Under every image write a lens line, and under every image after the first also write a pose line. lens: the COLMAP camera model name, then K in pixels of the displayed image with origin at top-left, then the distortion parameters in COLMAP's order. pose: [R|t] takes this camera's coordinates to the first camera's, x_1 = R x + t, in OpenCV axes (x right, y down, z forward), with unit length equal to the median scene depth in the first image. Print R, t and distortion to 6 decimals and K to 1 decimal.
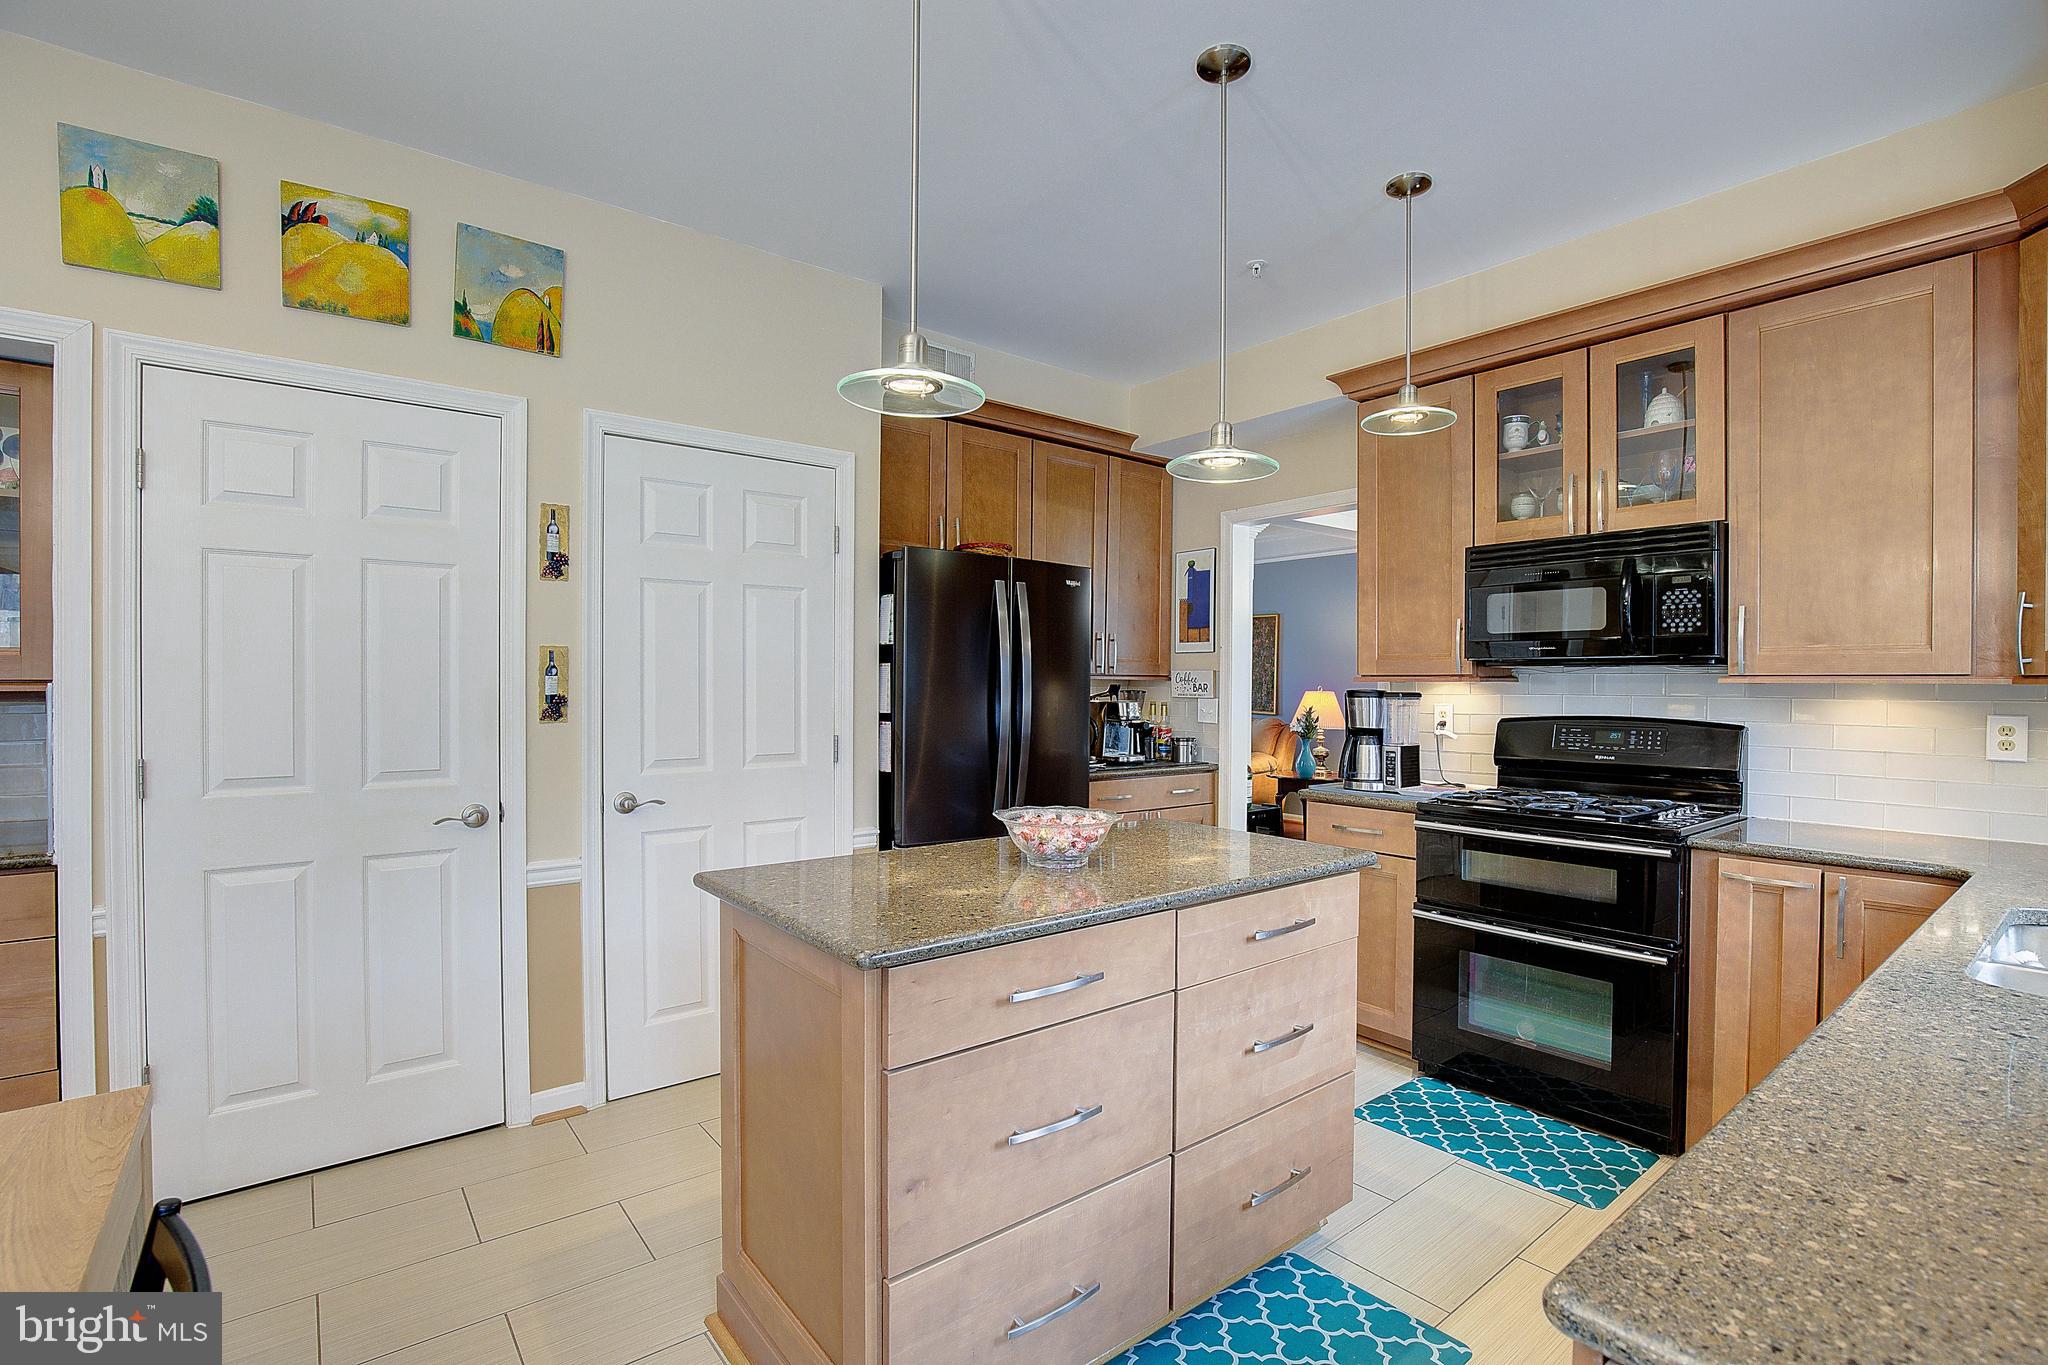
lens RADIAL K [[940.9, 0, 1053.8], [0, 940.9, 692.3], [0, 0, 1]] dist [-0.030065, 0.004721]
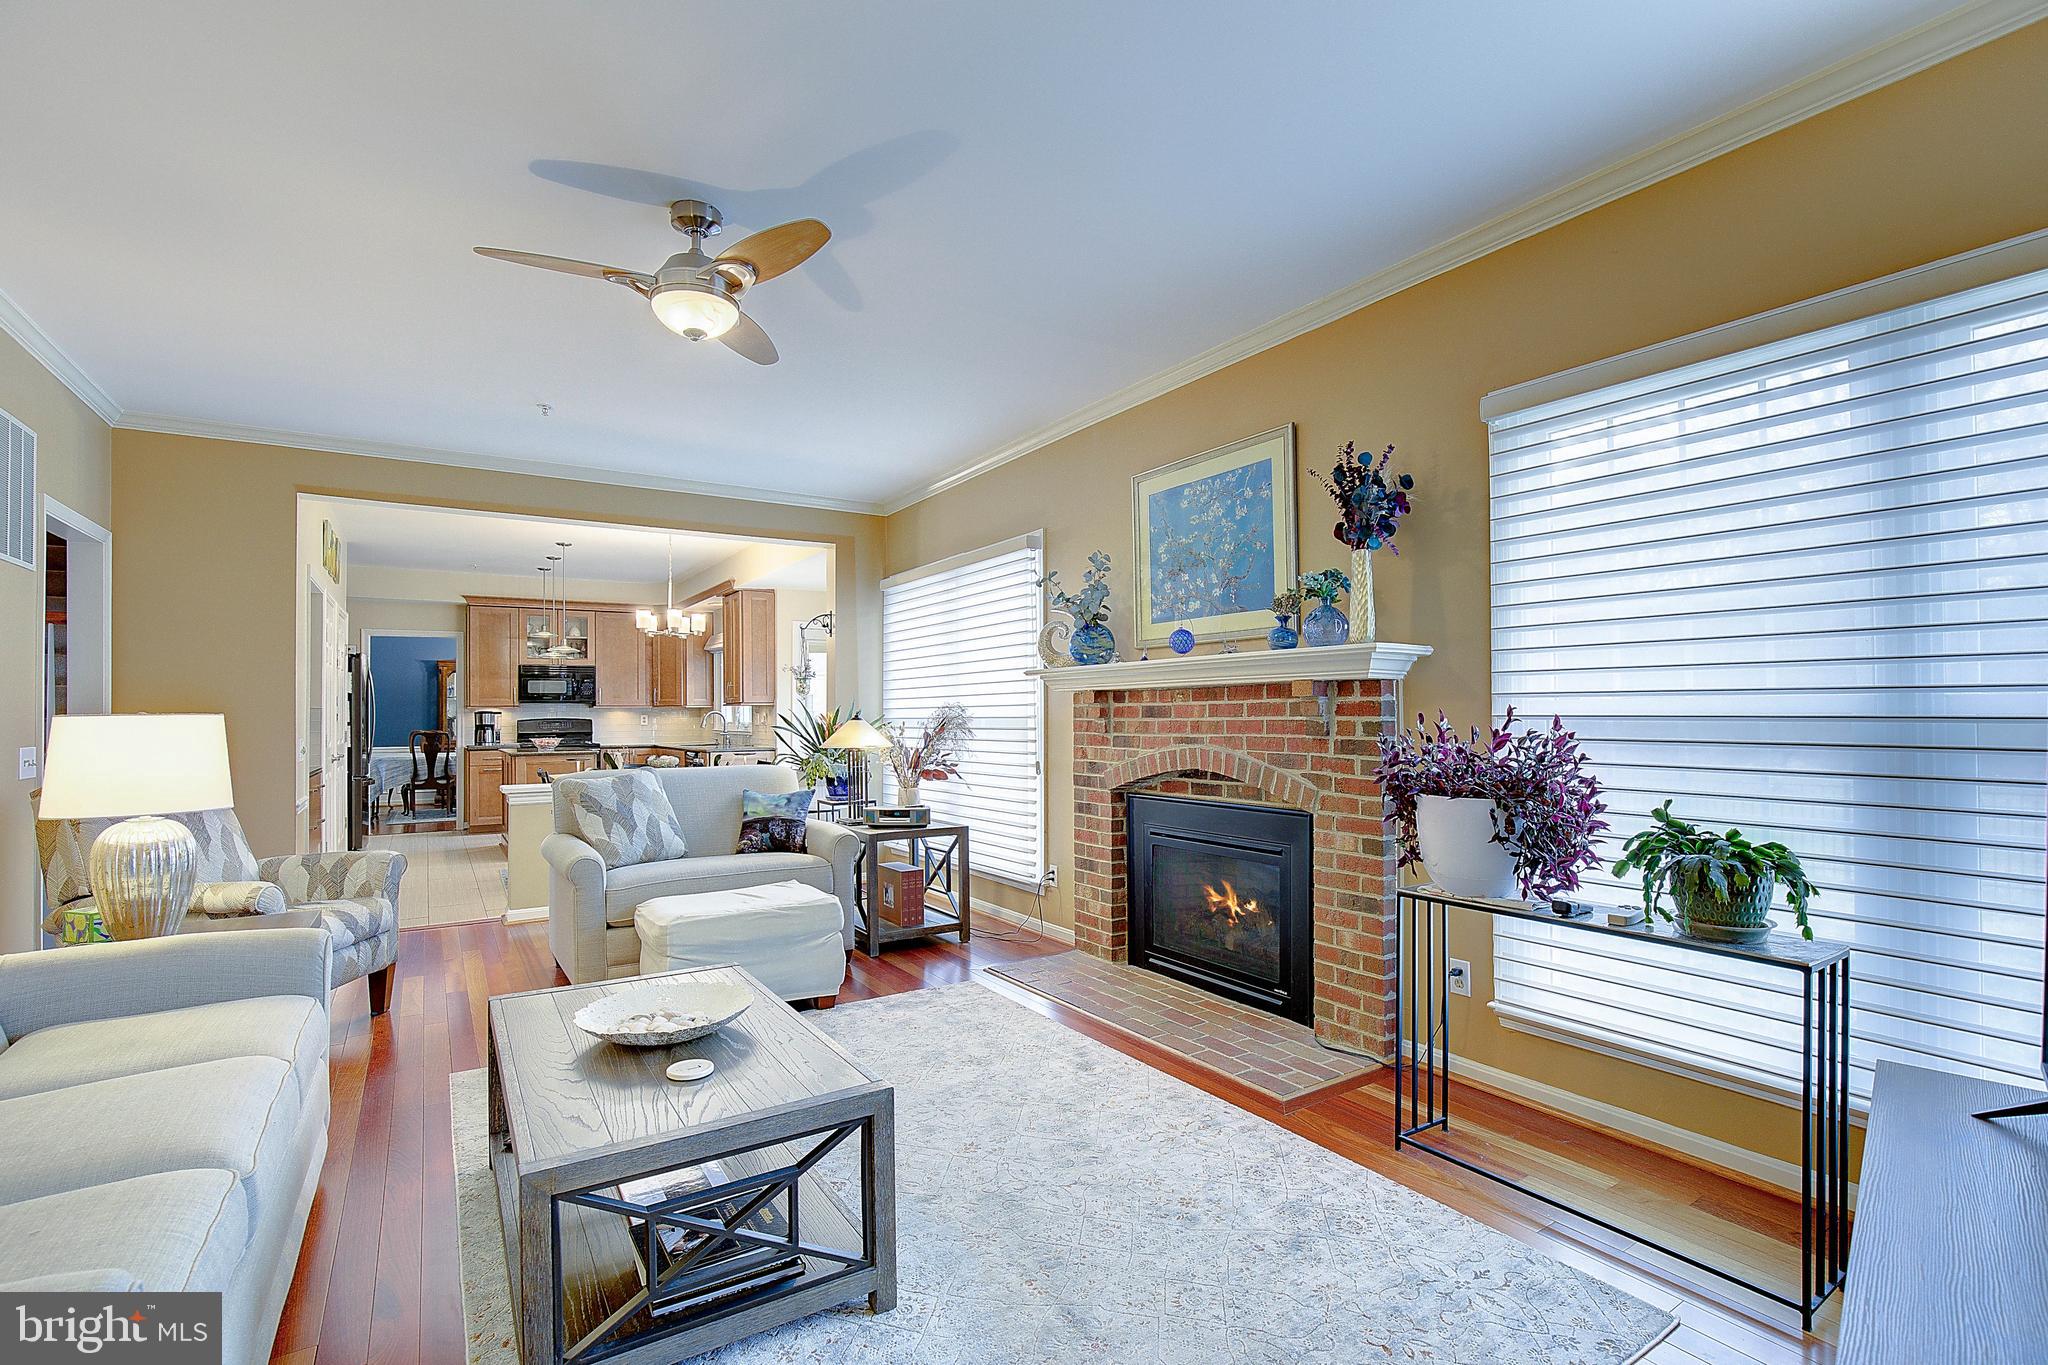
lens RADIAL K [[940.9, 0, 1027.6], [0, 940.9, 701.8], [0, 0, 1]] dist [-0.030065, 0.004721]
pose [[0.119179, 0.008657, 0.992835, -2.922268], [0.018245, 0.999774, -0.010908, 0.039372], [-0.992705, 0.019415, 0.118994, -1.254609]]
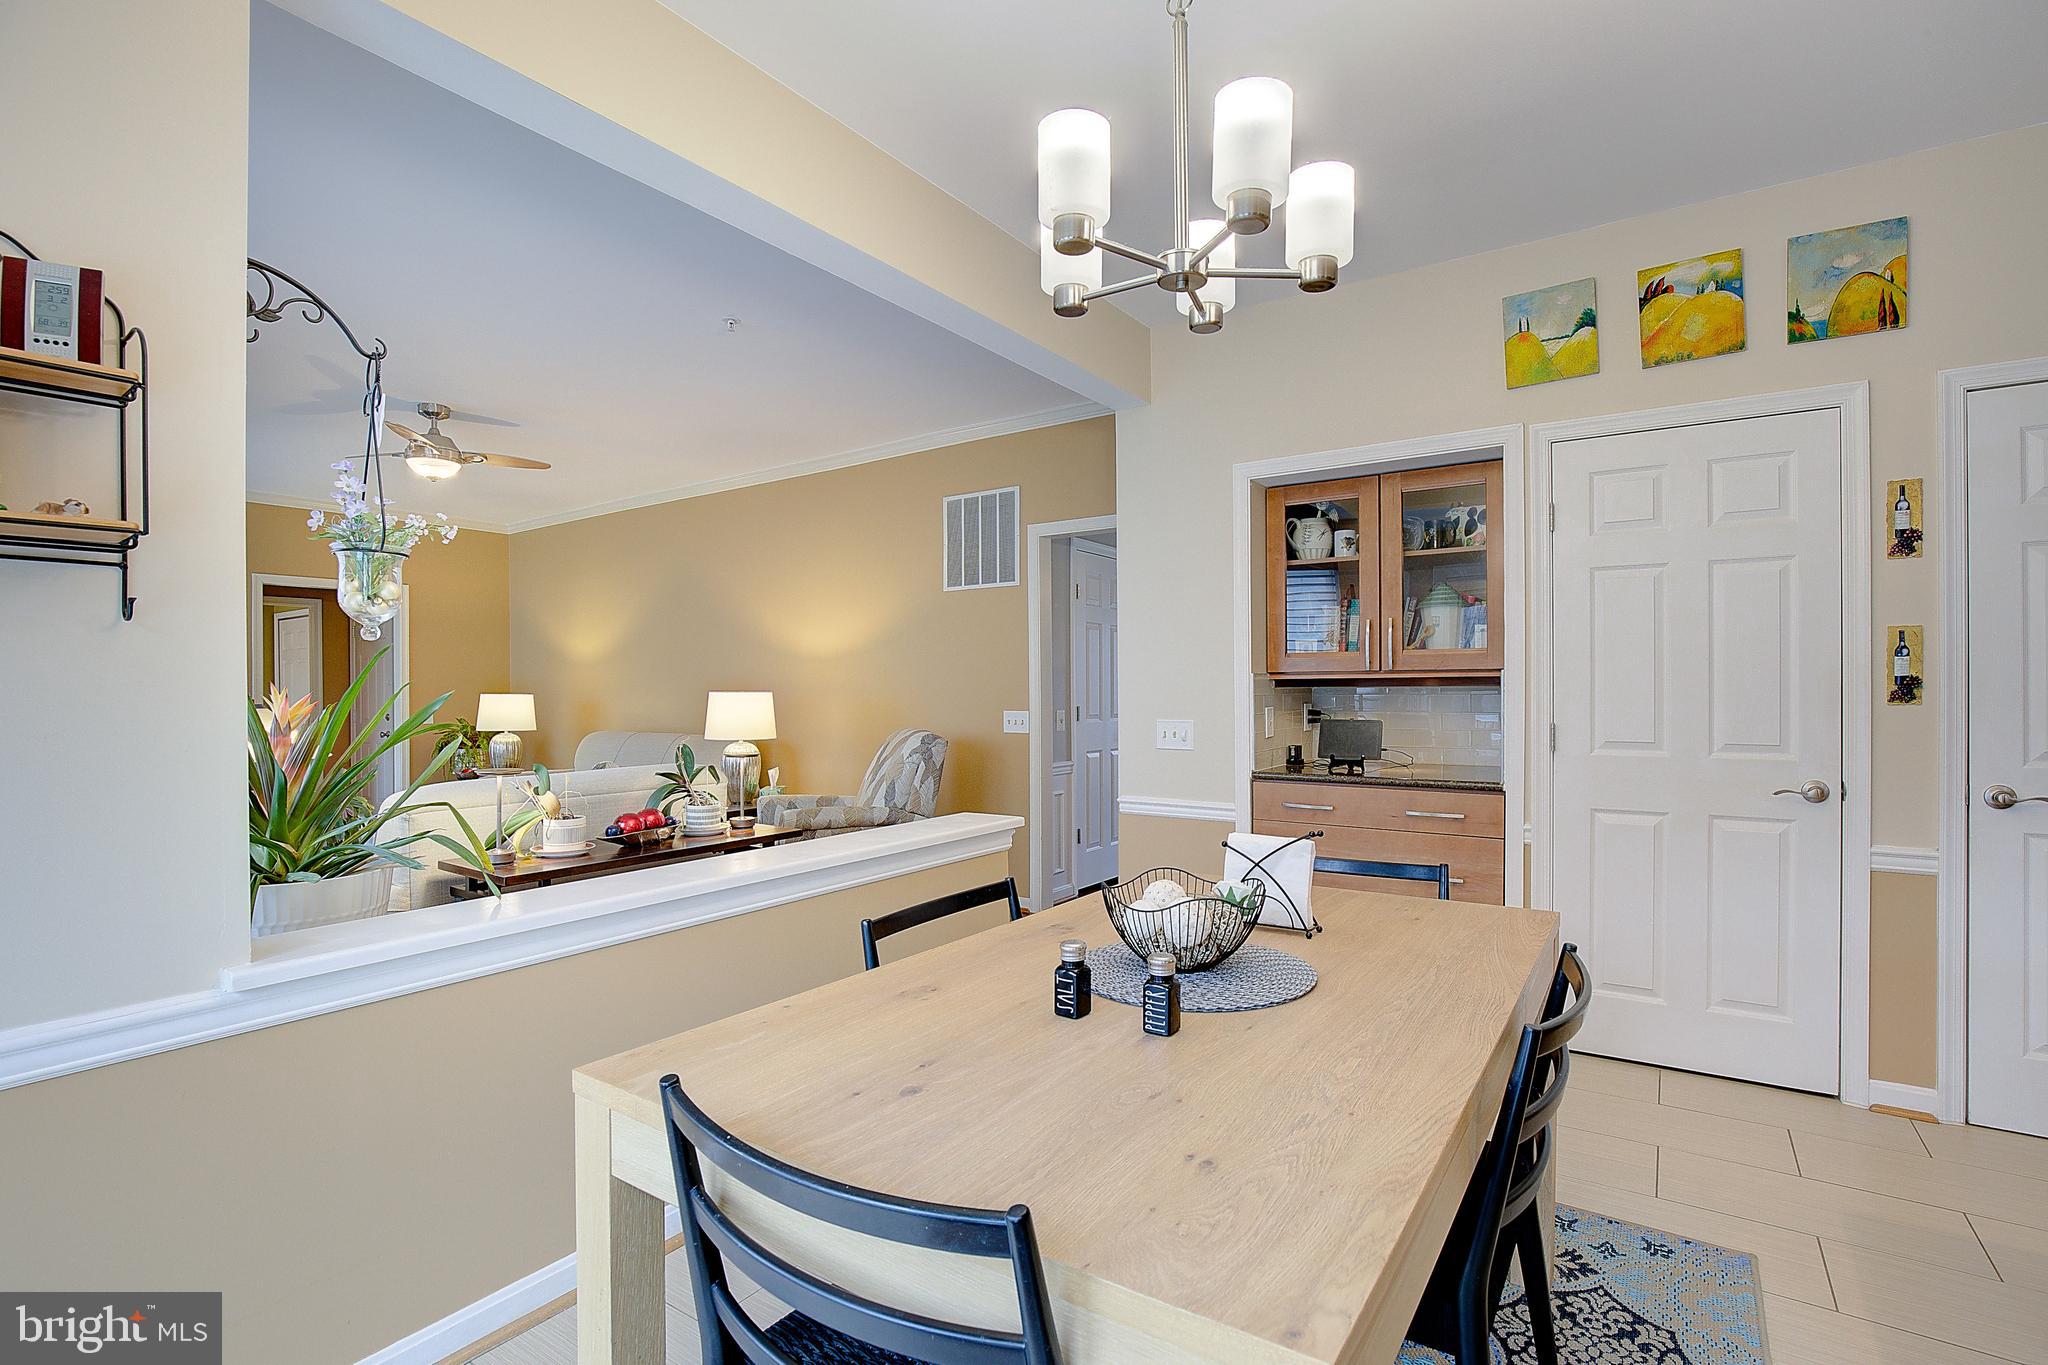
lens RADIAL K [[940.9, 0, 1034.9], [0, 940.9, 688.6], [0, 0, 1]] dist [-0.030065, 0.004721]
pose [[0.280615, -0.004621, -0.959809, 0.127351], [-0.004408, 0.999972, -0.006103, 0.025861], [0.959810, 0.005944, 0.280587, -0.134777]]
